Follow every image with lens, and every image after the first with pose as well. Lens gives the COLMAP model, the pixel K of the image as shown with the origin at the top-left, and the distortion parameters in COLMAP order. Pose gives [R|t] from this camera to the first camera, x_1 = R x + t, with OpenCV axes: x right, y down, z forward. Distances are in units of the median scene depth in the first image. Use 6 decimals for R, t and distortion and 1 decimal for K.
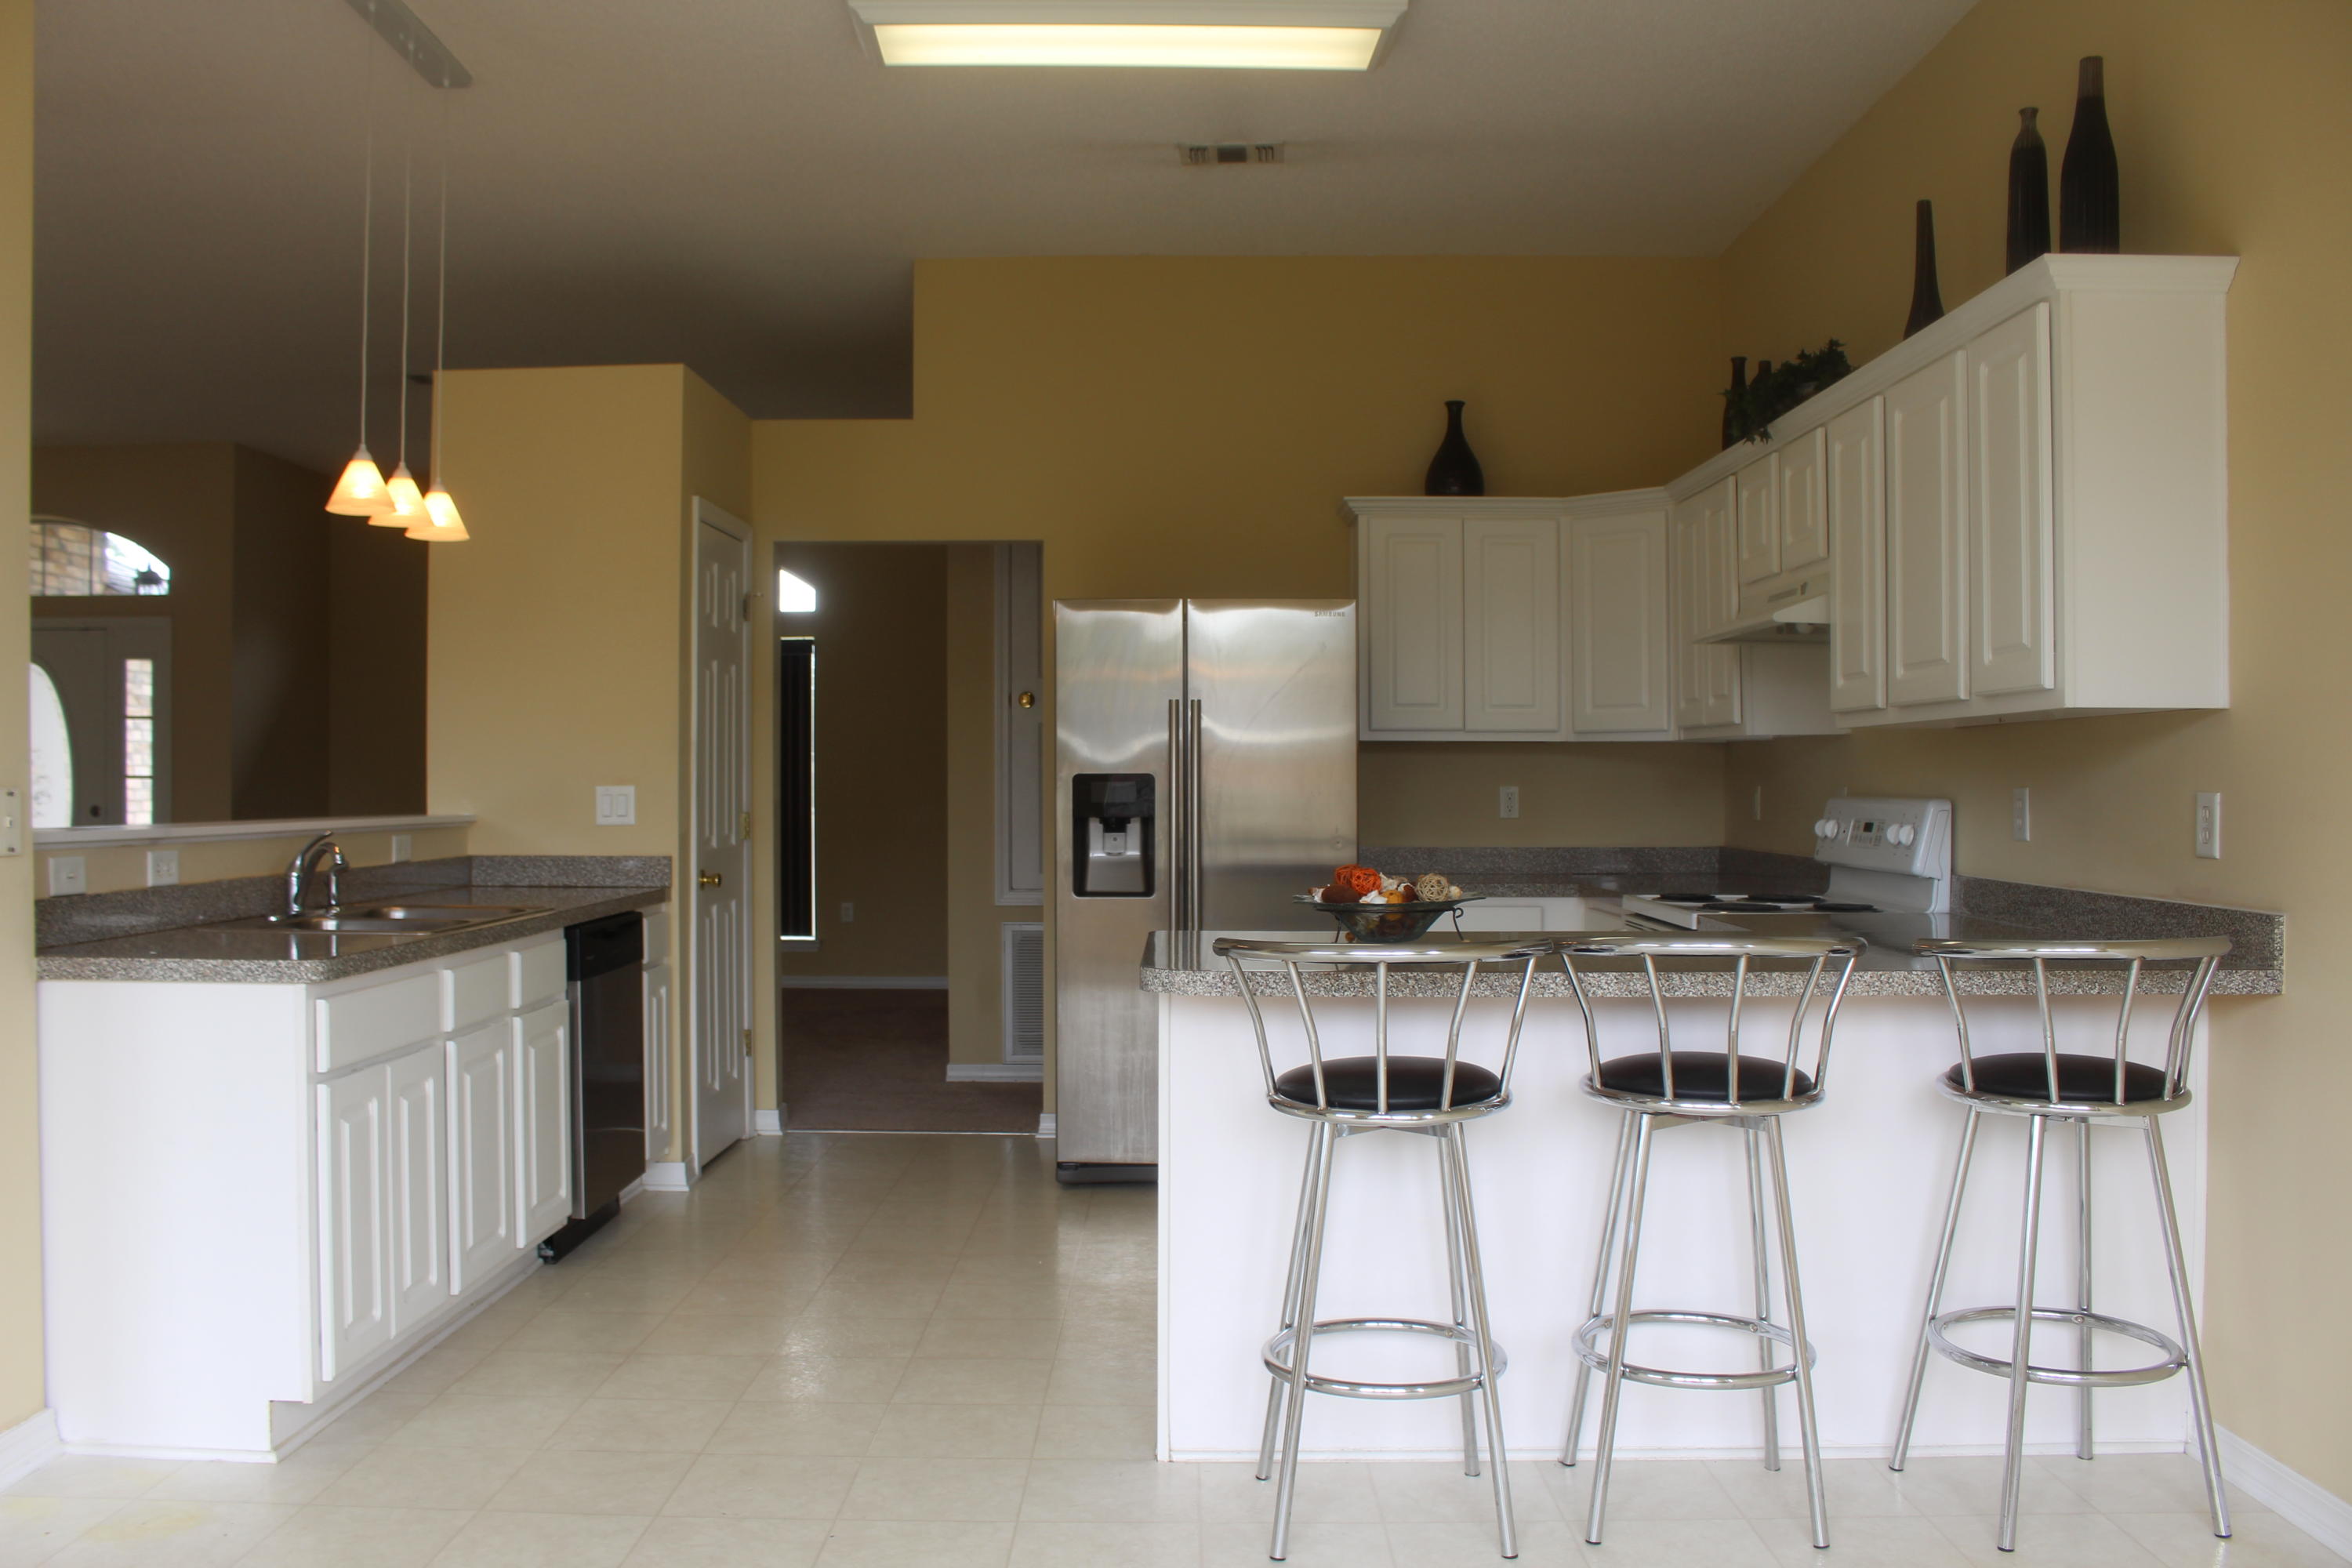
lens RADIAL K [[1995.9, 0, 1176.0], [0, 1995.9, 784.0], [0, 0, 1]] dist [0.003340, 0.002473]
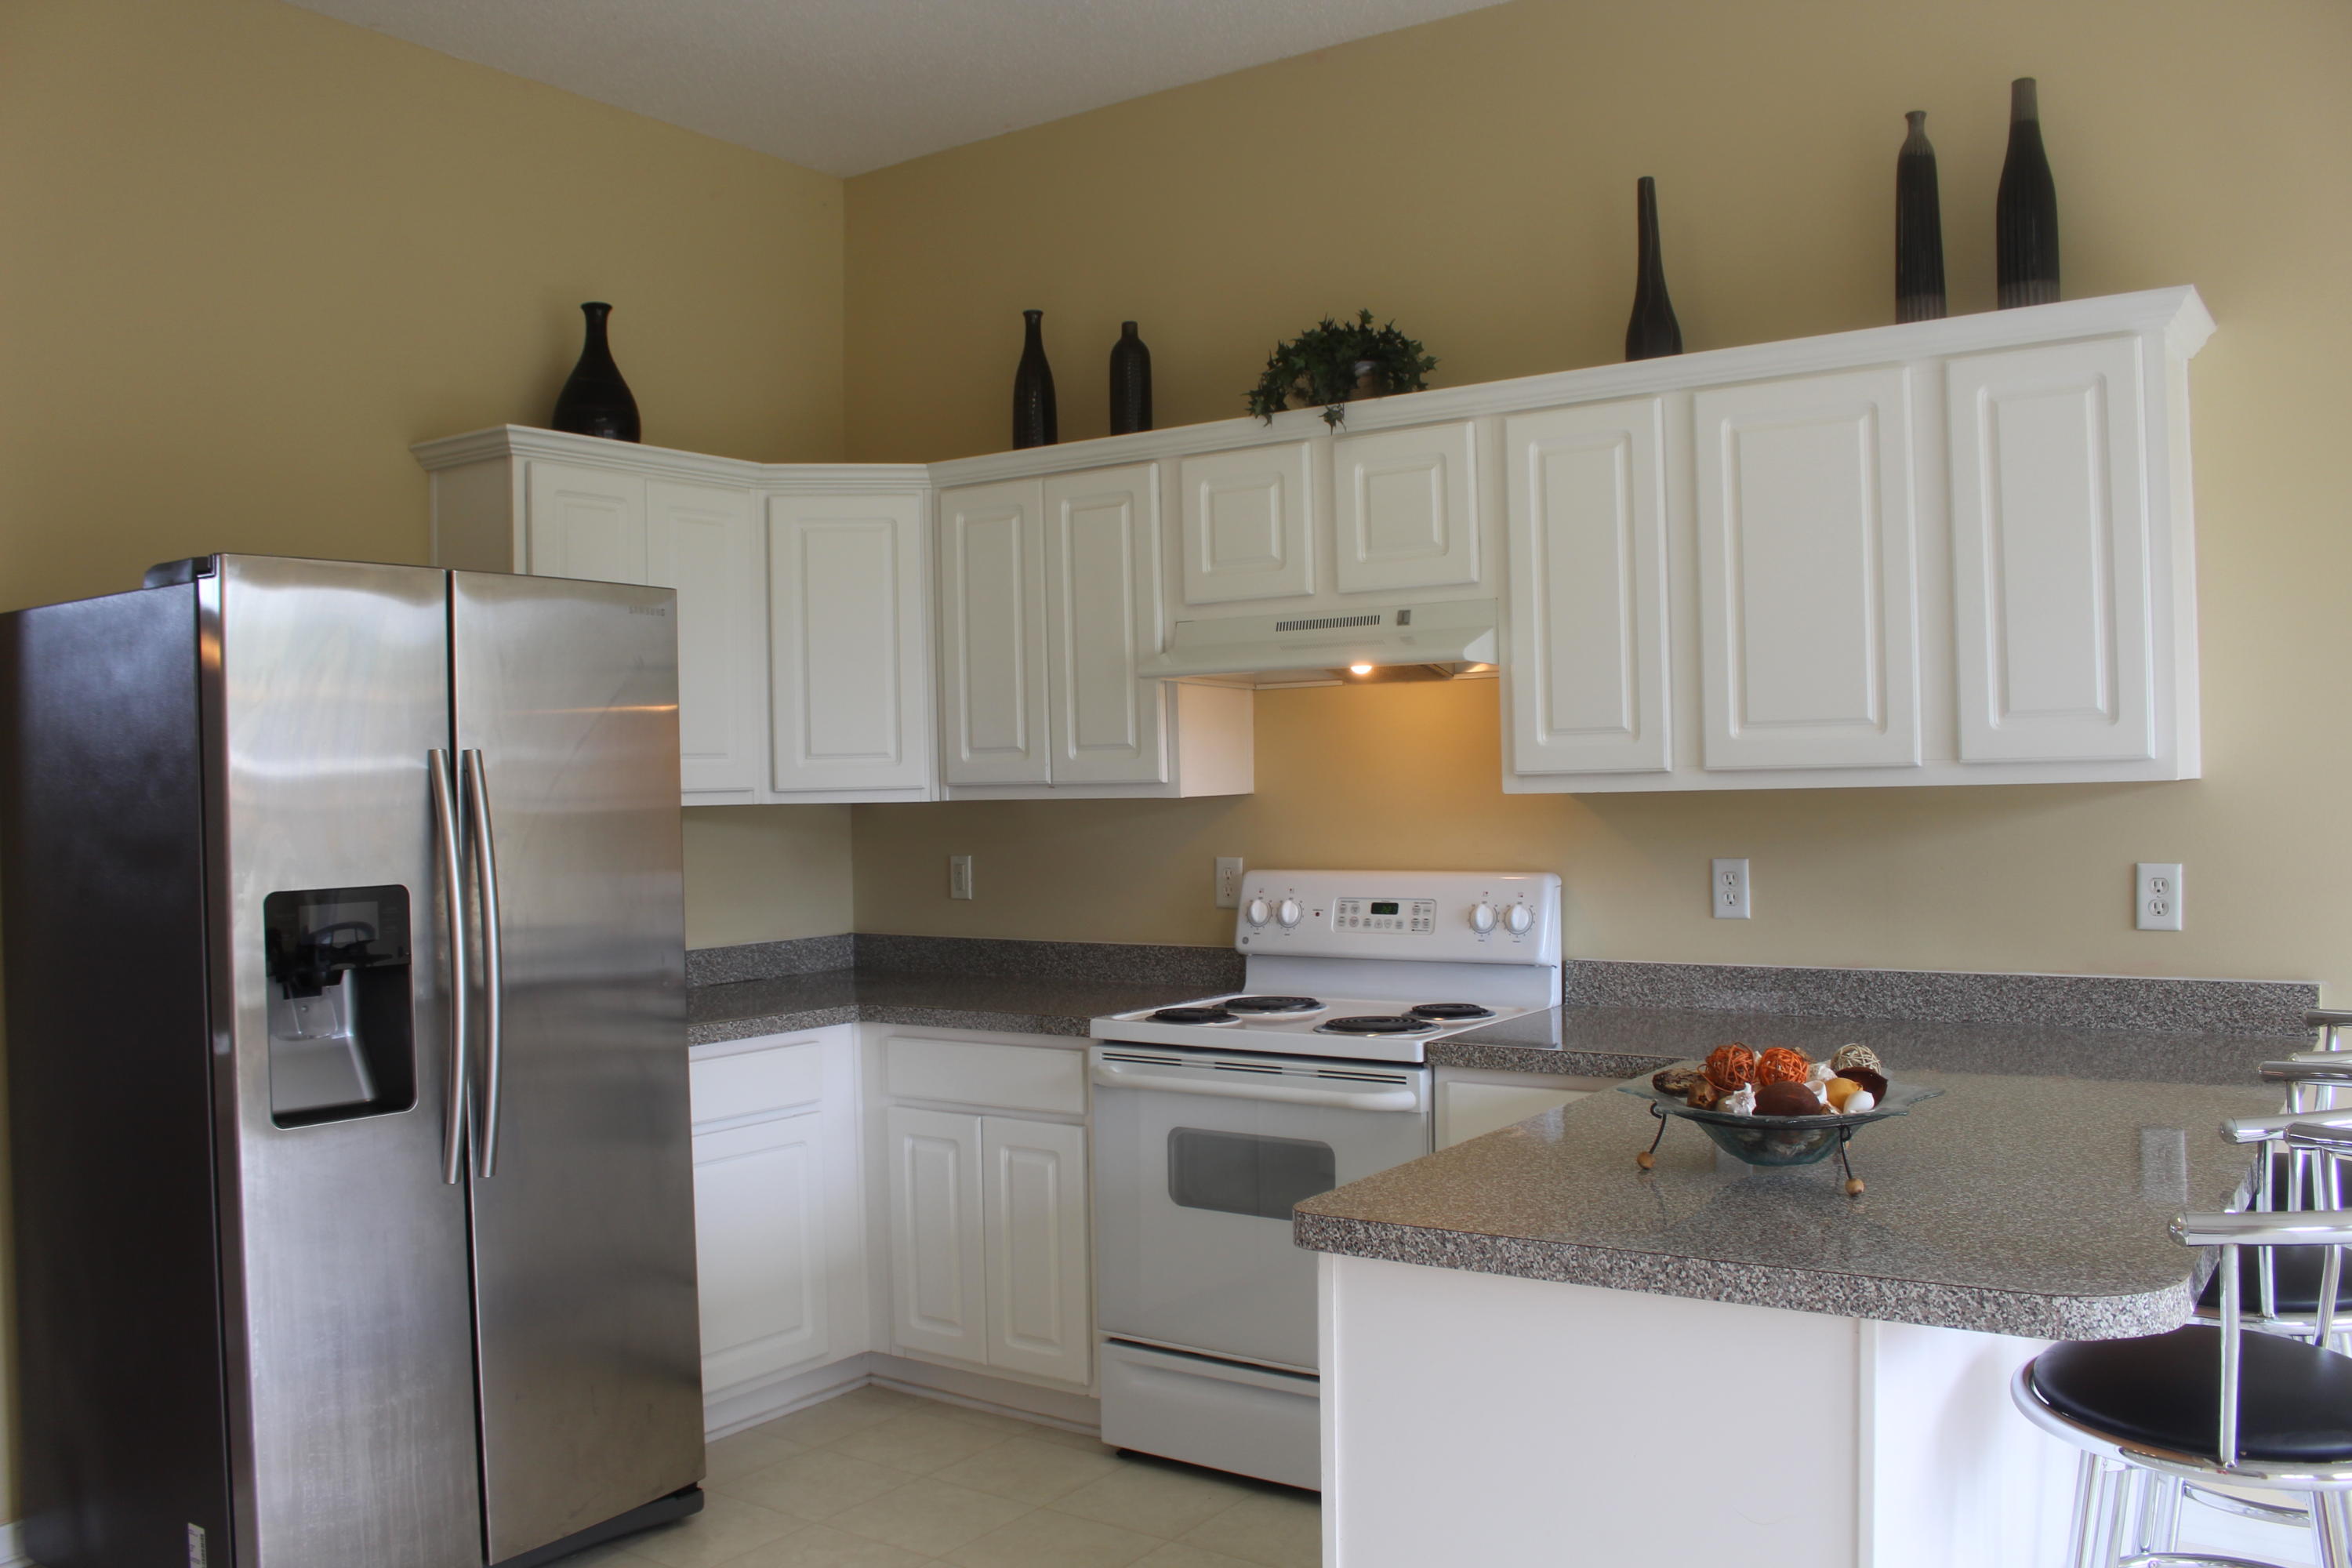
lens RADIAL K [[1952.8, 0, 1176.0], [0, 1952.8, 784.0], [0, 0, 1]] dist [-0.161145, 0.152127]
pose [[0.566300, -0.011679, 0.824116, -0.364578], [0.020527, 0.999789, 0.000064, -0.031570], [-0.823943, 0.016881, 0.566421, 0.612688]]
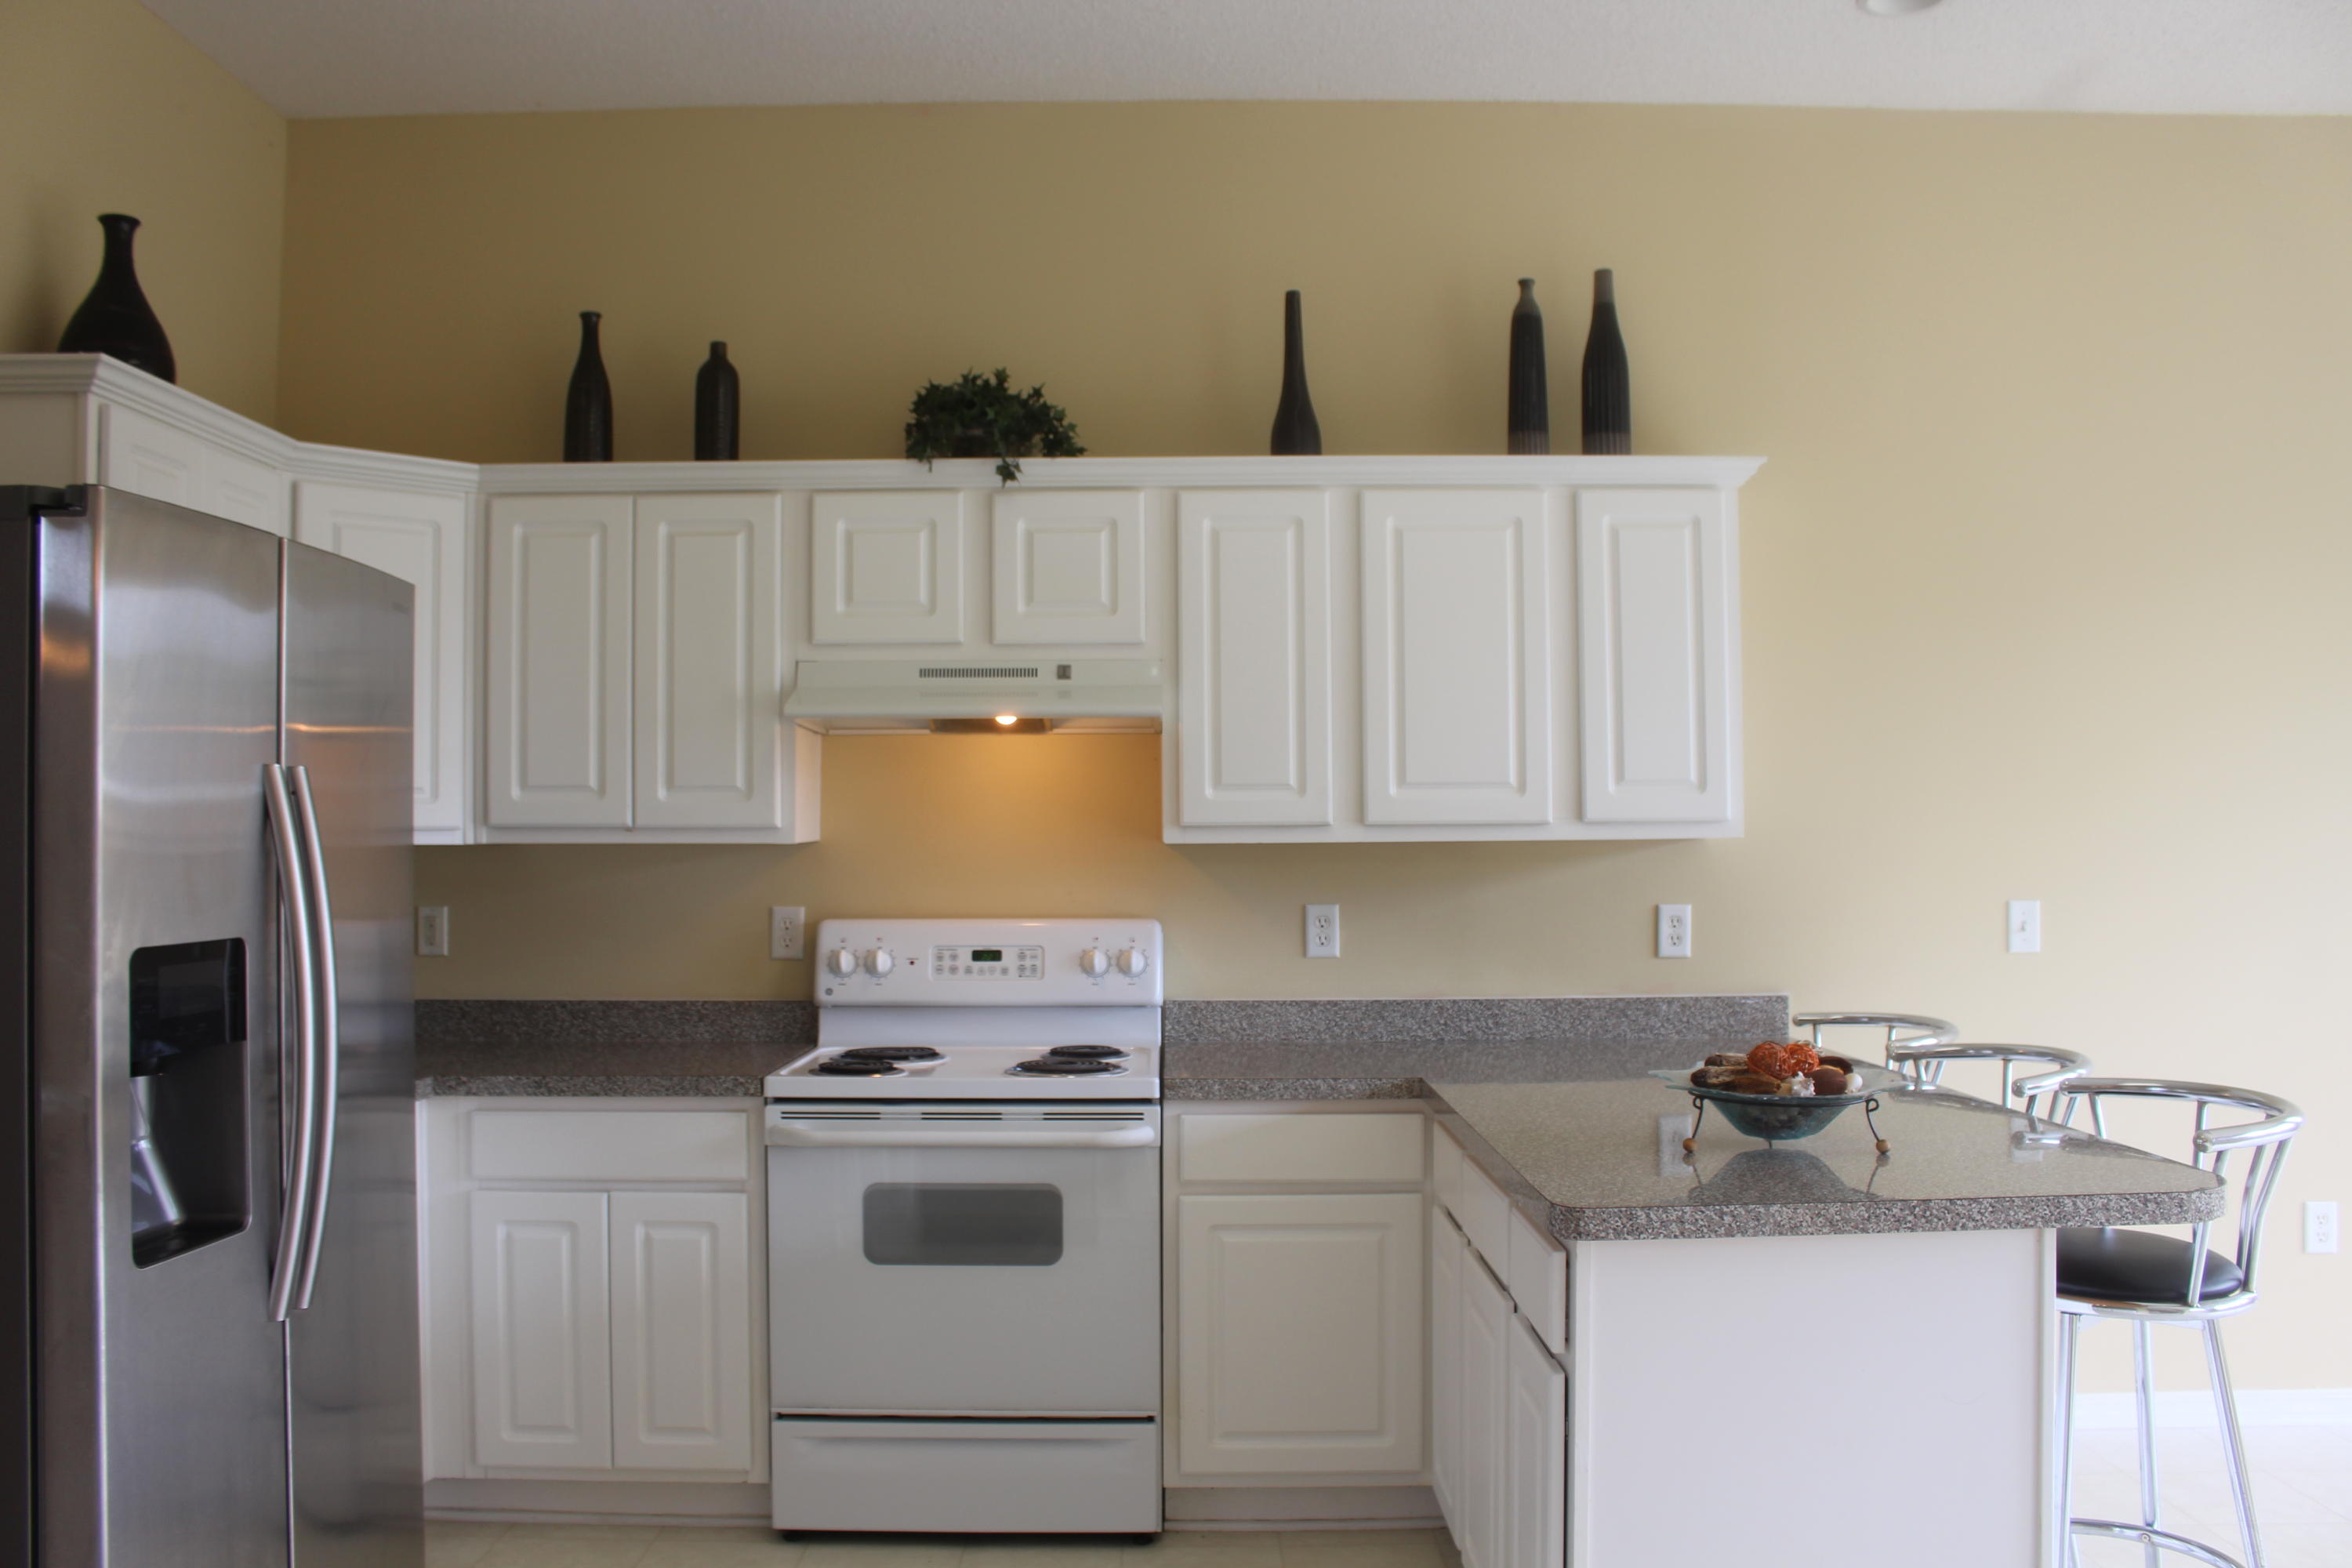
lens RADIAL K [[1952.8, 0, 1176.0], [0, 1952.8, 784.0], [0, 0, 1]] dist [-0.161145, 0.152127]
pose [[-0.011217, 0.023644, 0.999658, -0.472374], [0.004846, 0.999710, -0.023590, -0.030672], [-0.999925, 0.004580, -0.011329, 0.927670]]
